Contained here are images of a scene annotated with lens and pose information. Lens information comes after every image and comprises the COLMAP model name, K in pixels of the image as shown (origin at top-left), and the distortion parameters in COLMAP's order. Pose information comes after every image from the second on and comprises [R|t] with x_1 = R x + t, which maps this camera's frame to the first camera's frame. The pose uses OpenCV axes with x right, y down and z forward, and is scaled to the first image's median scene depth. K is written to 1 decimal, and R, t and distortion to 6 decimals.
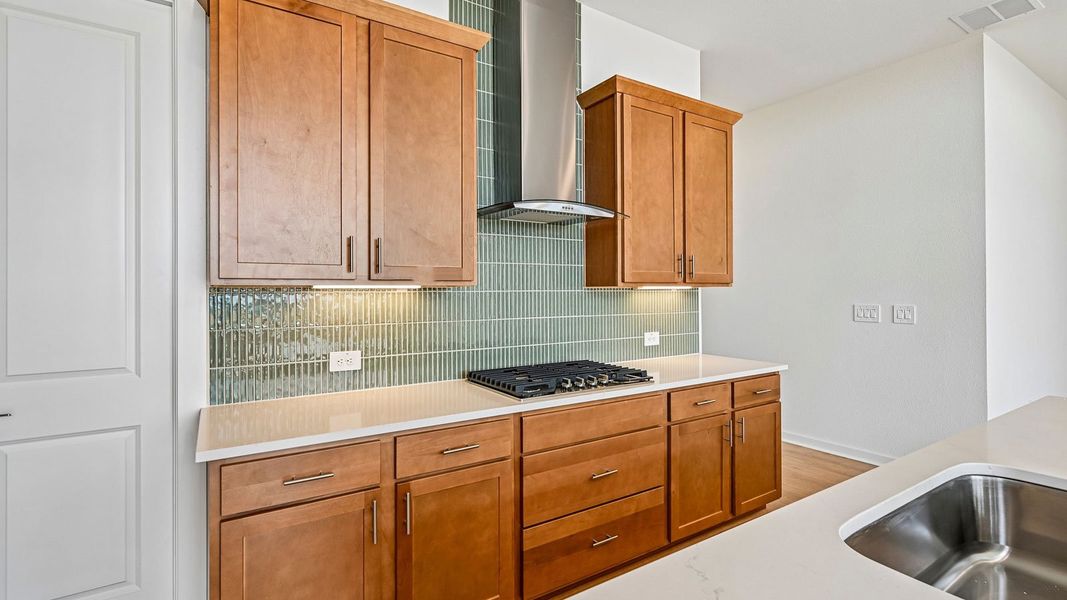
lens RADIAL K [[495.6, 0, 534.4], [0, 495.6, 287.6], [0, 0, 1]] dist [-0.000205, 0.000589]
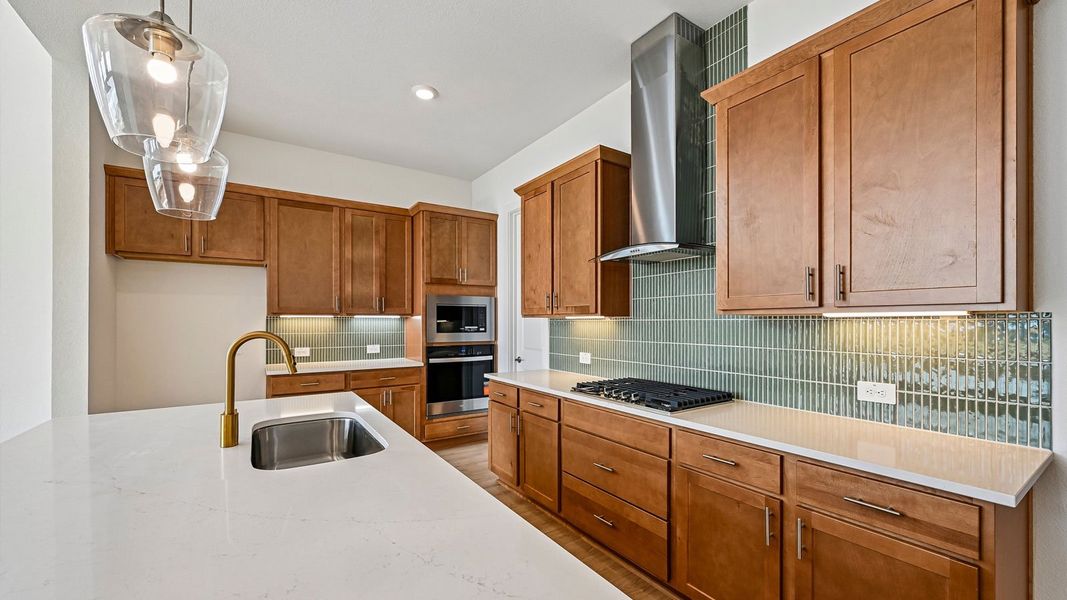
lens RADIAL K [[420.2, 0, 532.0], [0, 420.2, 321.8], [0, 0, 1]] dist [0.003931, -0.000906]
pose [[0.006444, 0.004663, -0.999968, 1.138425], [0.009239, 0.999946, 0.004722, 0.004627], [0.999937, -0.009269, 0.006401, 0.777508]]
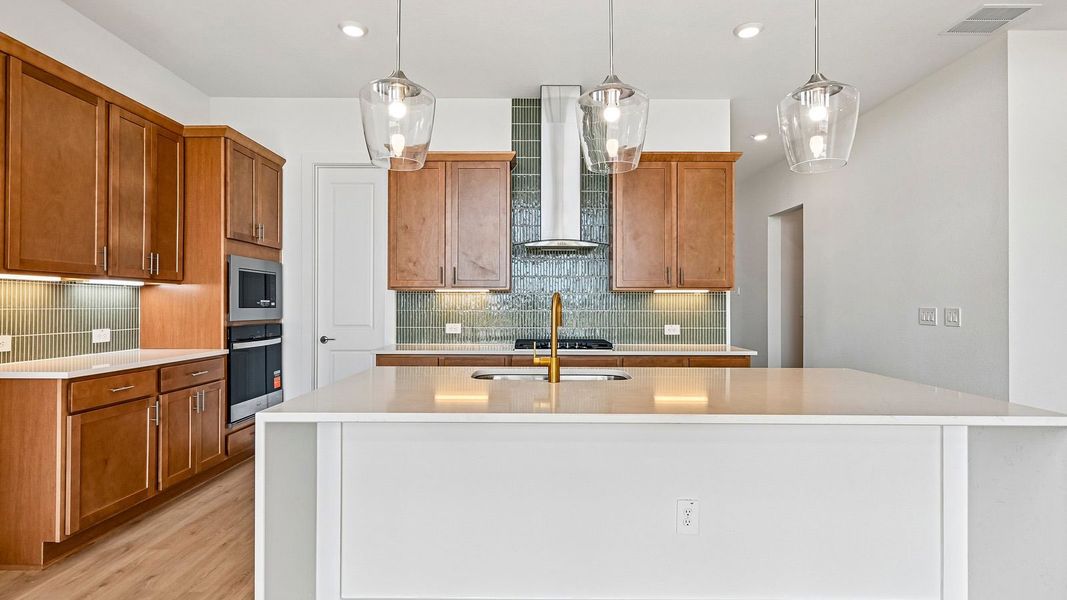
lens RADIAL K [[534.6, 0, 531.2], [0, 534.6, 299.9], [0, 0, 1]] dist [-0.001275, 0.002169]
pose [[0.837312, 0.000013, -0.546725, 1.016218], [-0.000175, 1.000000, -0.000244, 0.033584], [0.546725, 0.000301, 0.837312, -0.597152]]
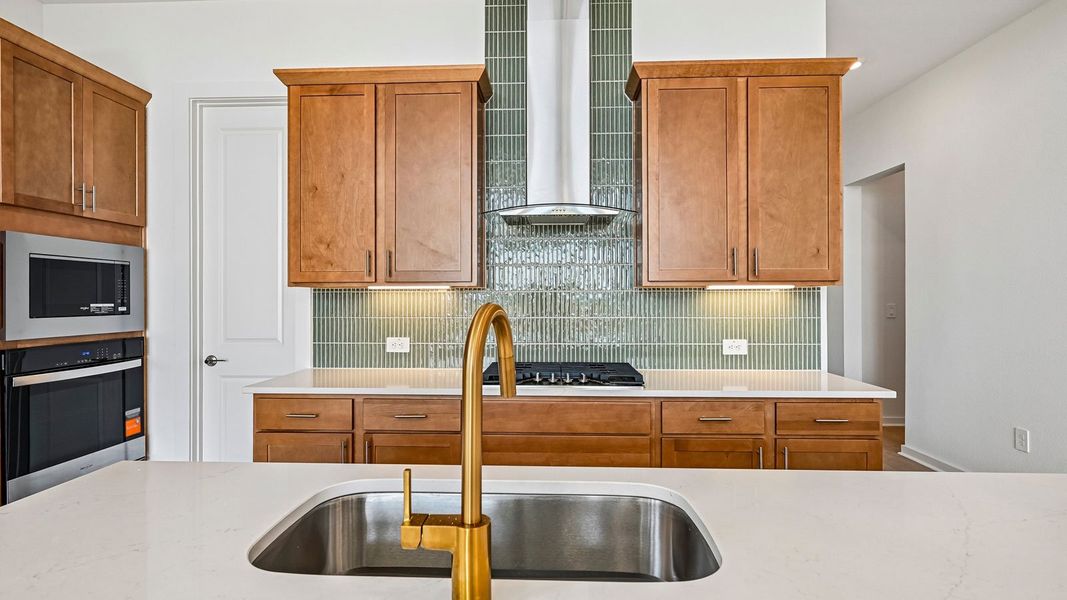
lens RADIAL K [[534.6, 0, 532.4], [0, 534.6, 295.4], [0, 0, 1]] dist [-0.001275, 0.002169]
pose [[0.814562, 0.000641, -0.580076, 0.700947], [0.003677, 0.999974, 0.006269, 0.010293], [0.580064, -0.007239, 0.814538, 0.062769]]
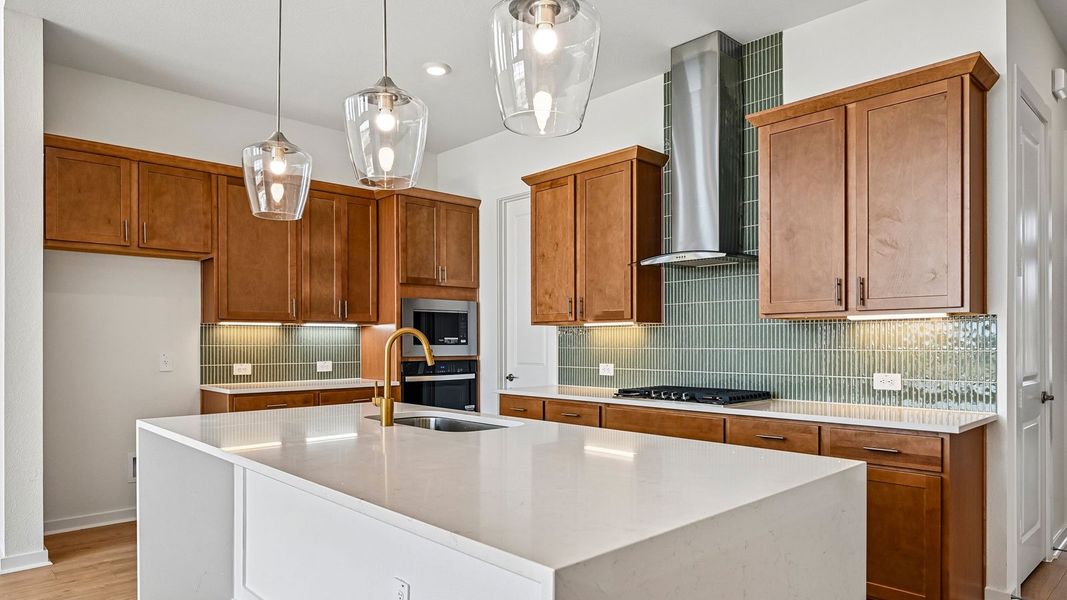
lens RADIAL K [[659.7, 0, 529.4], [0, 659.7, 345.6], [0, 0, 1]] dist [0.004714, -0.000951]
pose [[0.173854, 0.008404, -0.984736, 1.703357], [0.010078, 0.999896, 0.010313, 0.041484], [0.984720, -0.011717, 0.173751, 0.355578]]
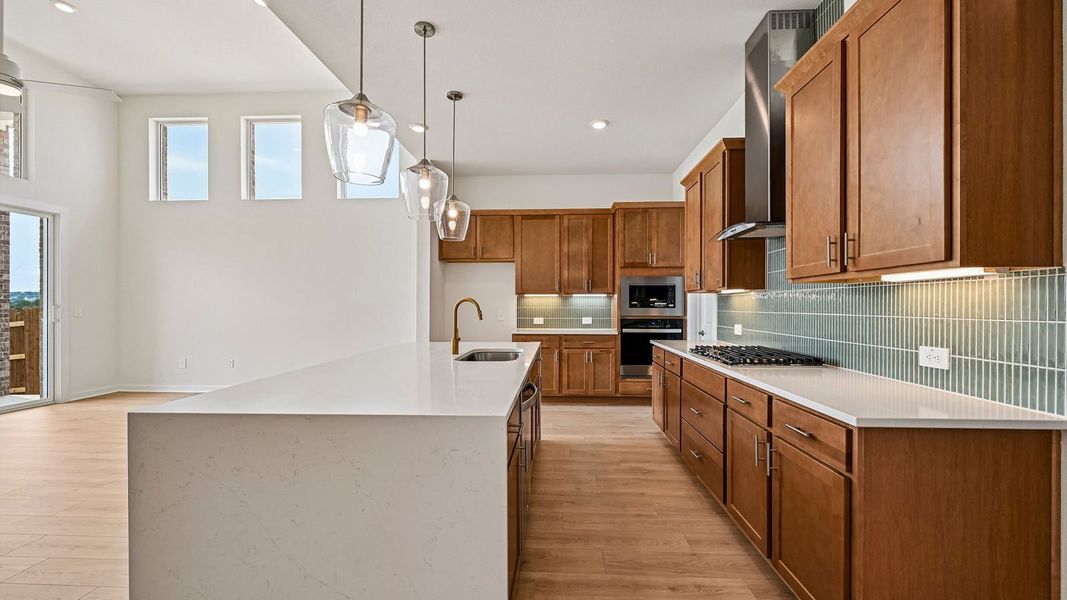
lens RADIAL K [[420.2, 0, 534.4], [0, 420.2, 306.6], [0, 0, 1]] dist [0.003931, -0.000906]
pose [[-0.590516, 0.004614, -0.807013, 1.406096], [0.008086, 0.999967, -0.000200, 0.049148], [0.806986, -0.006643, -0.590534, 1.302047]]
